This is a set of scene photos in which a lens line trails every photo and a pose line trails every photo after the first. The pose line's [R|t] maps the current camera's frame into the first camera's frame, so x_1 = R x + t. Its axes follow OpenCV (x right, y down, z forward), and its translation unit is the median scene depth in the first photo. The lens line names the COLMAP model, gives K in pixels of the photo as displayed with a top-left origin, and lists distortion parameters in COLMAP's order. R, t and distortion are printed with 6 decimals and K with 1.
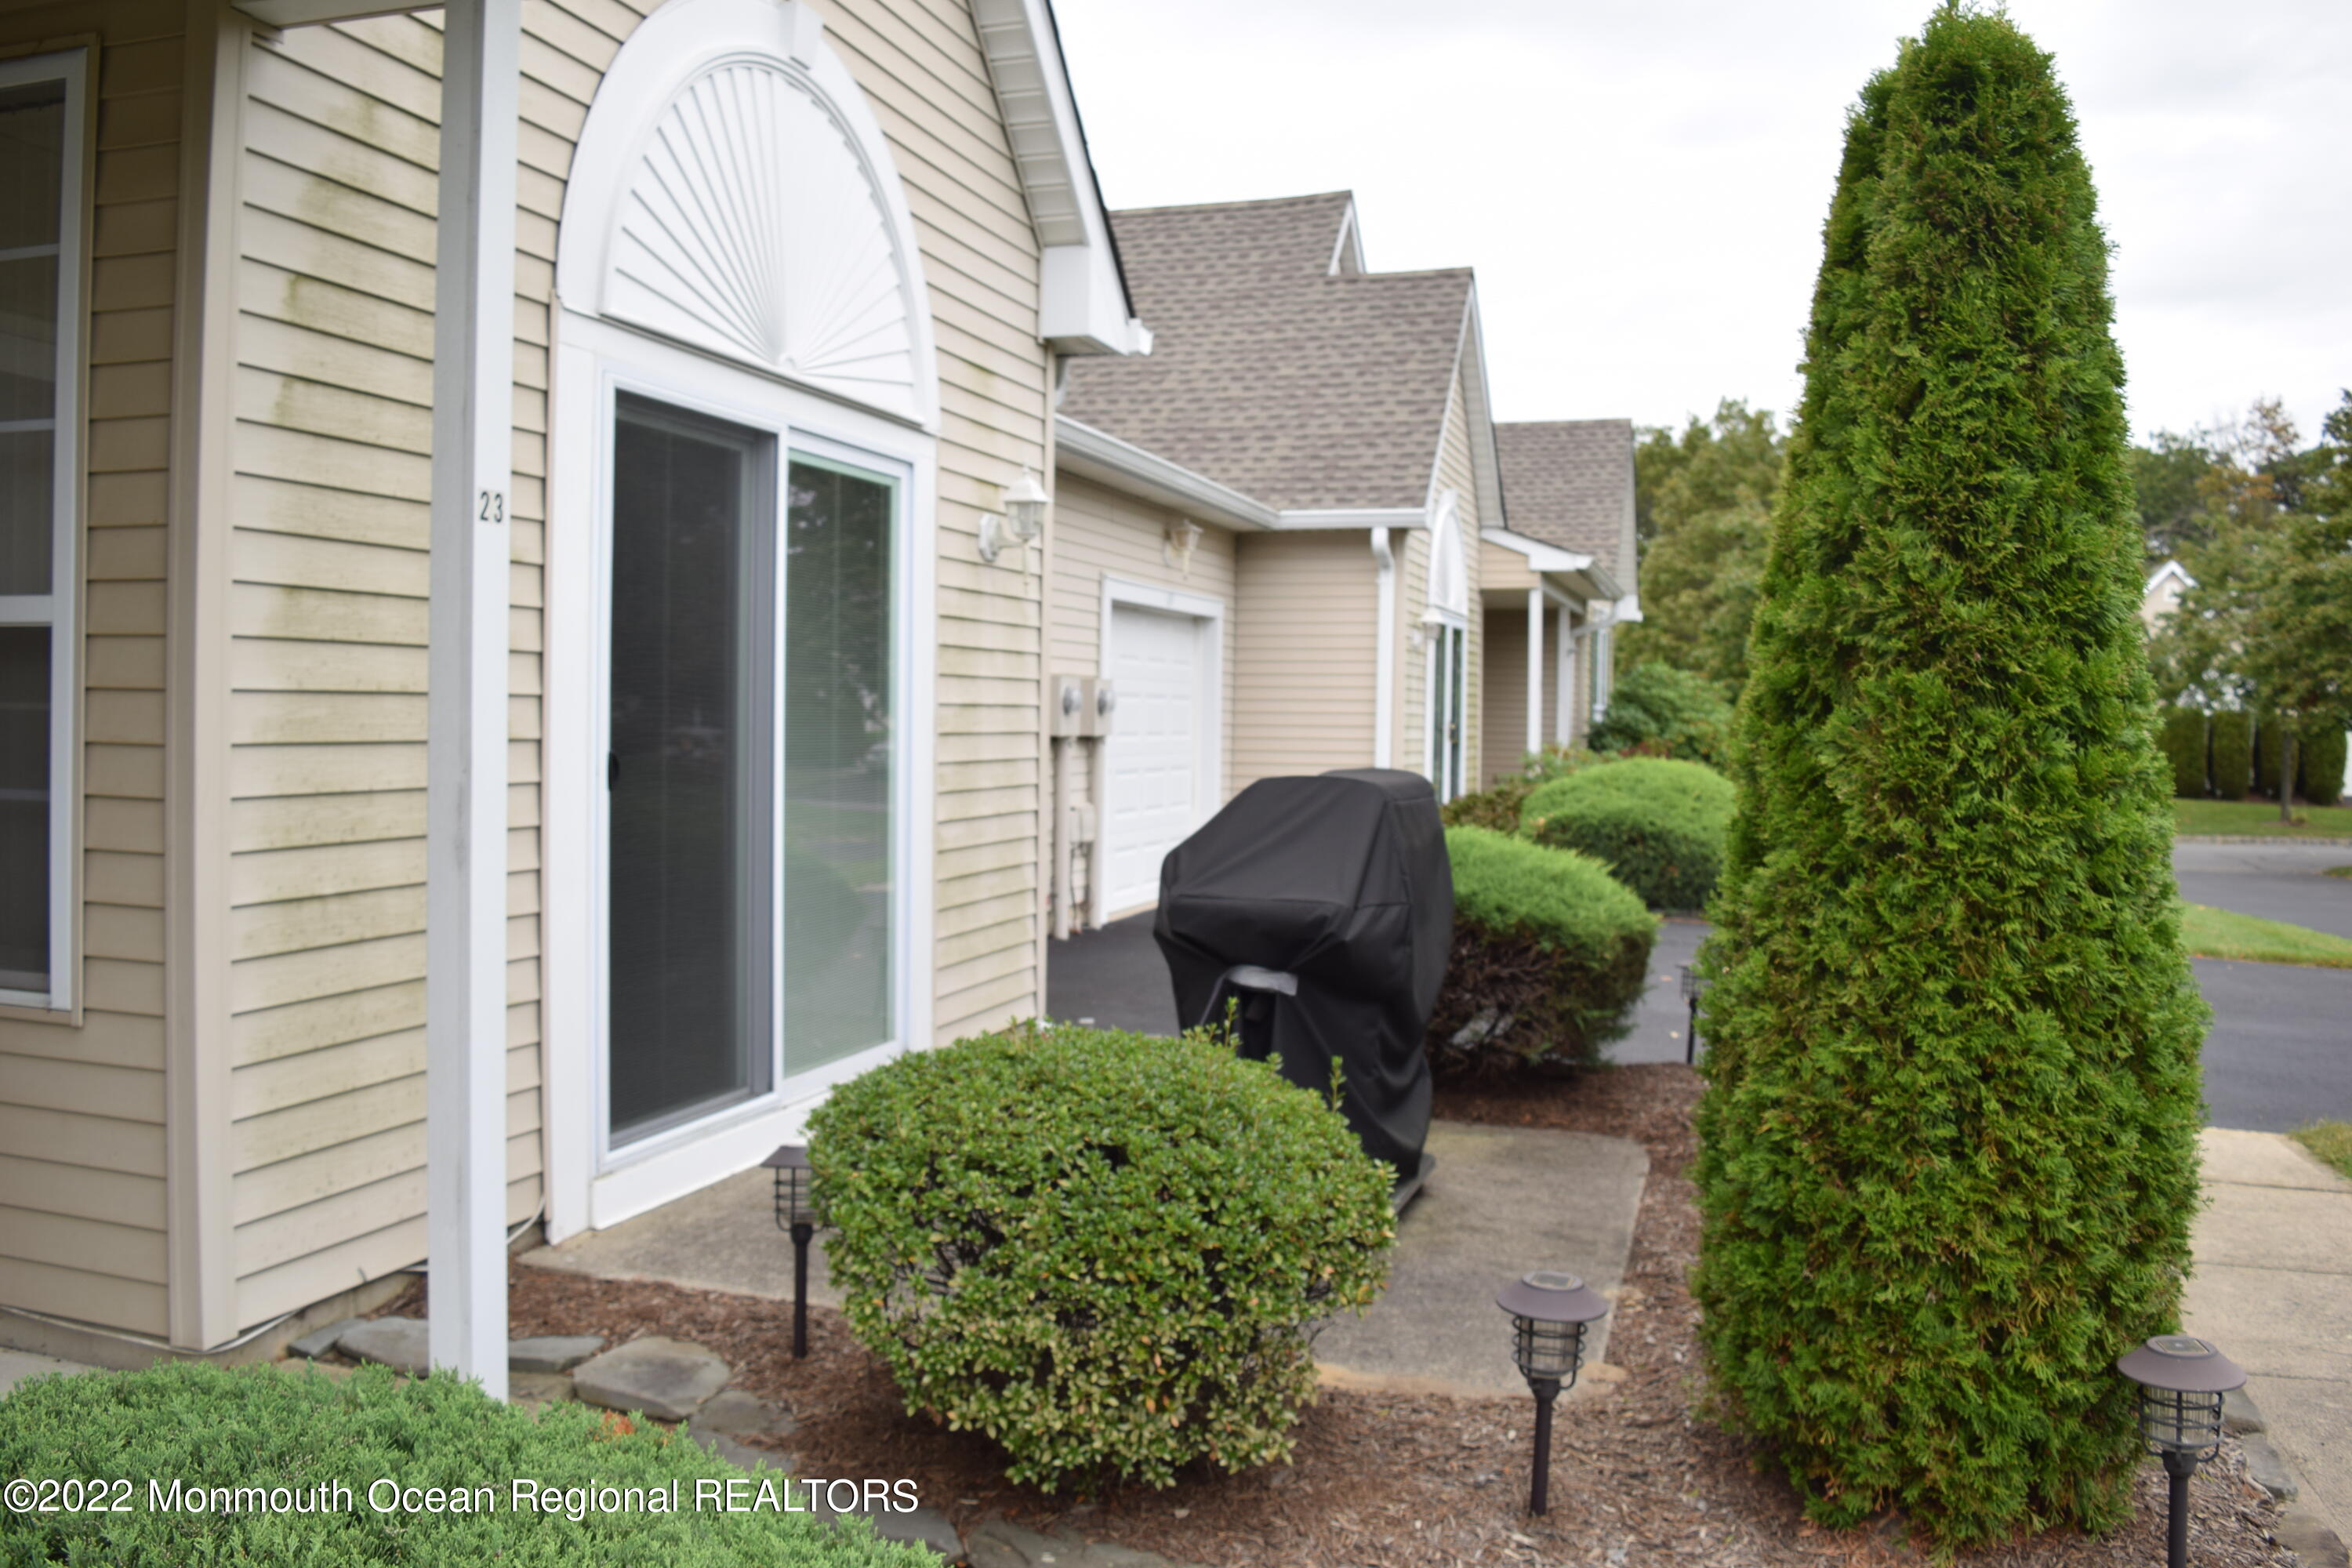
lens RADIAL K [[1828.5, 0, 1167.1], [0, 1828.5, 784.1], [0, 0, 1]] dist [-0.089821, 0.010864]
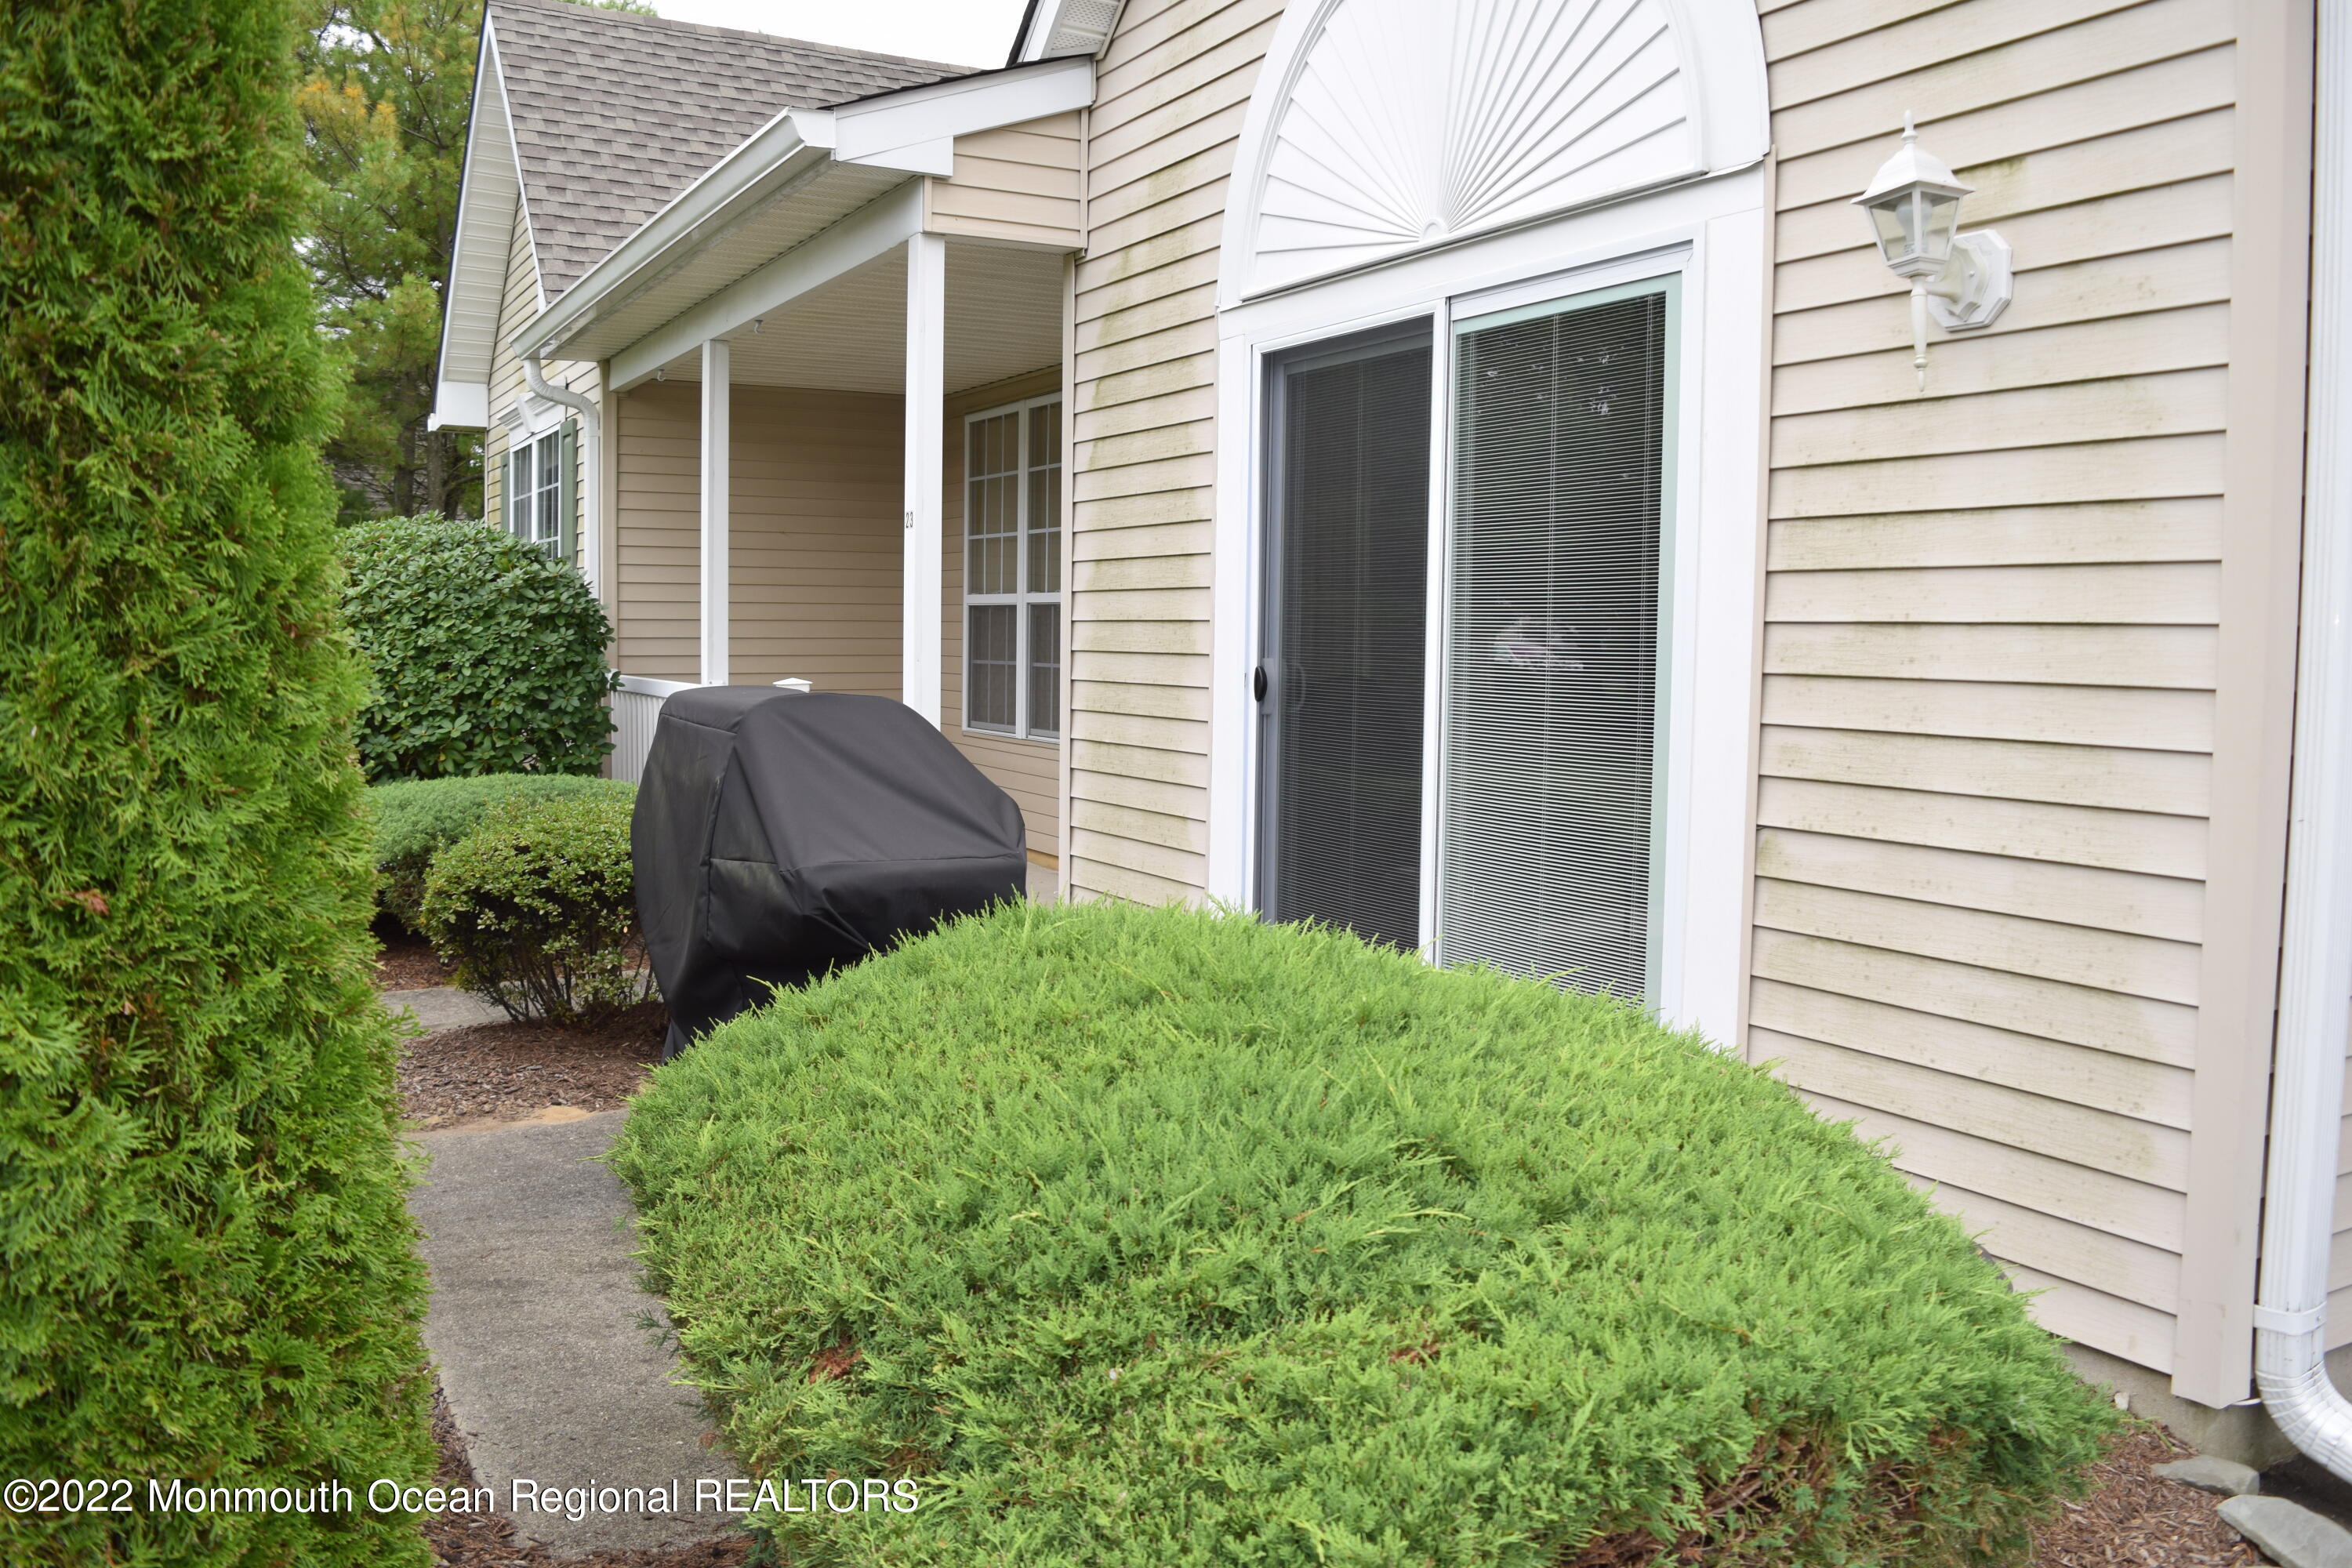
lens RADIAL K [[1828.5, 0, 1173.8], [0, 1828.5, 777.0], [0, 0, 1]] dist [-0.089821, 0.010864]
pose [[-0.682835, 0.041335, -0.729402, 0.178433], [-0.046899, 0.993859, 0.100226, -0.017397], [0.729065, 0.102646, -0.676703, 0.519236]]
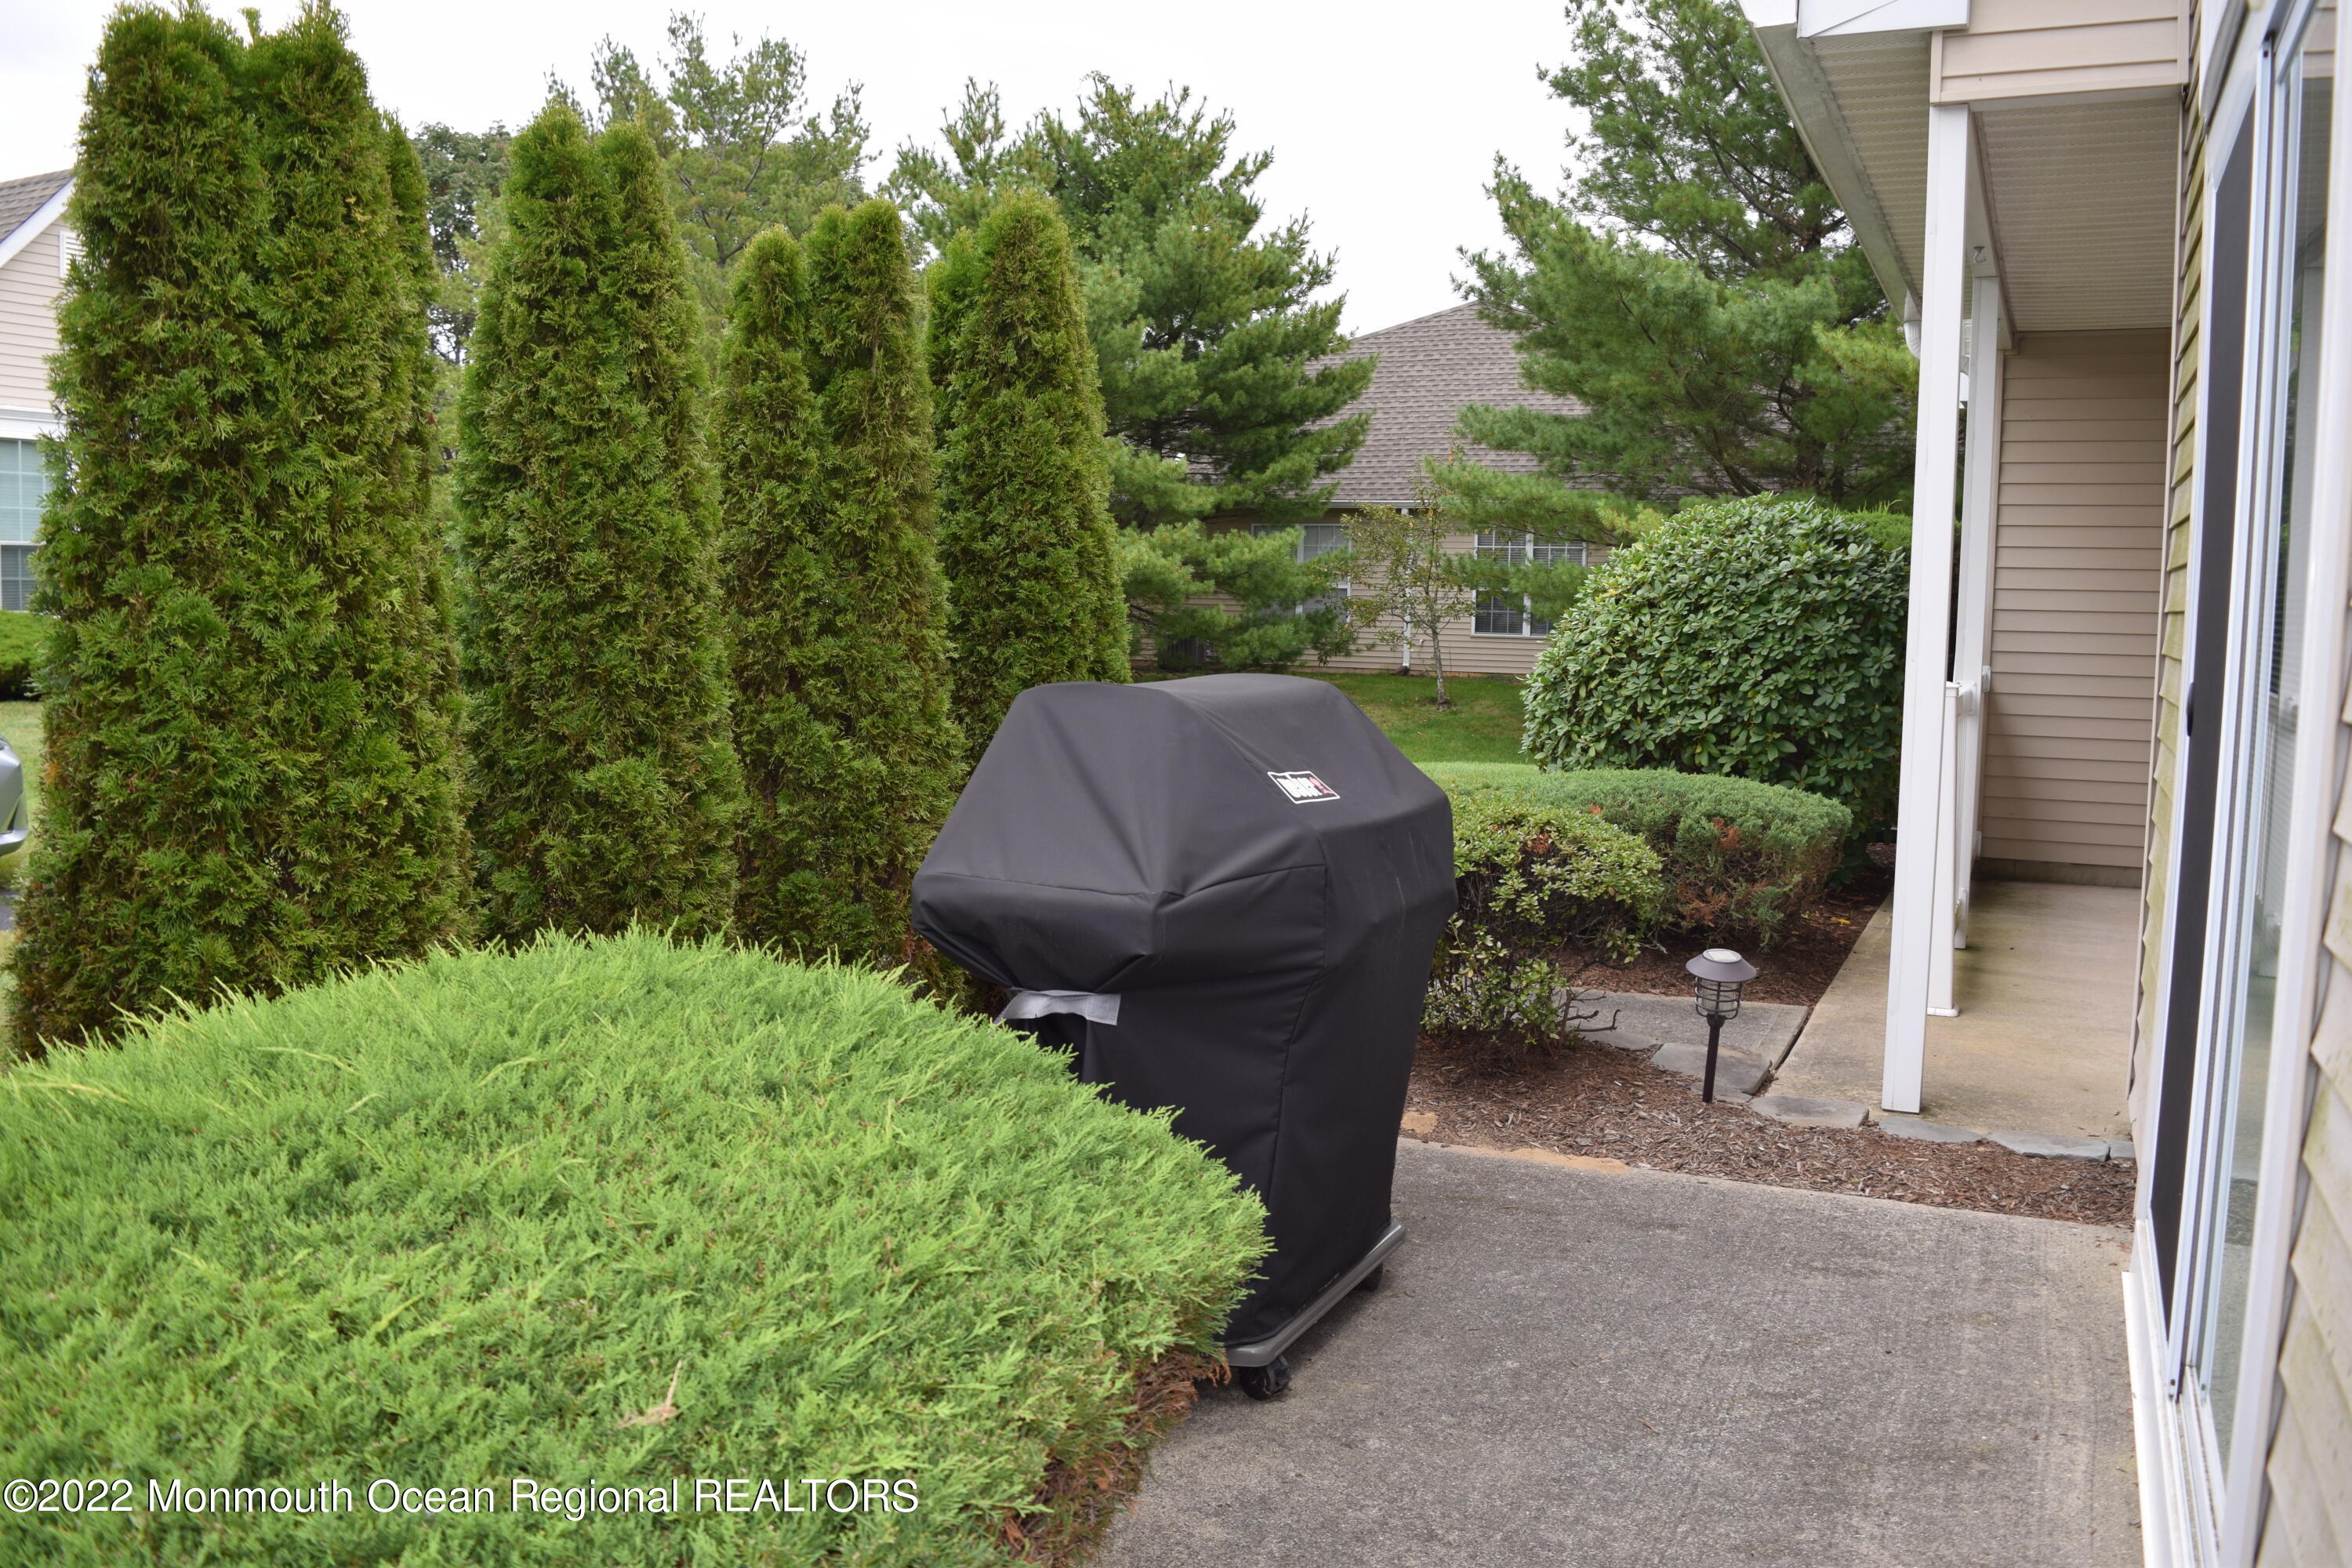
lens RADIAL K [[1828.5, 0, 1175.3], [0, 1828.5, 781.7], [0, 0, 1]] dist [-0.089821, 0.010864]
pose [[-0.989285, -0.039776, 0.140477, 0.005272], [-0.019718, 0.989757, 0.141392, -0.020373], [-0.144663, 0.137107, -0.979936, 0.526472]]
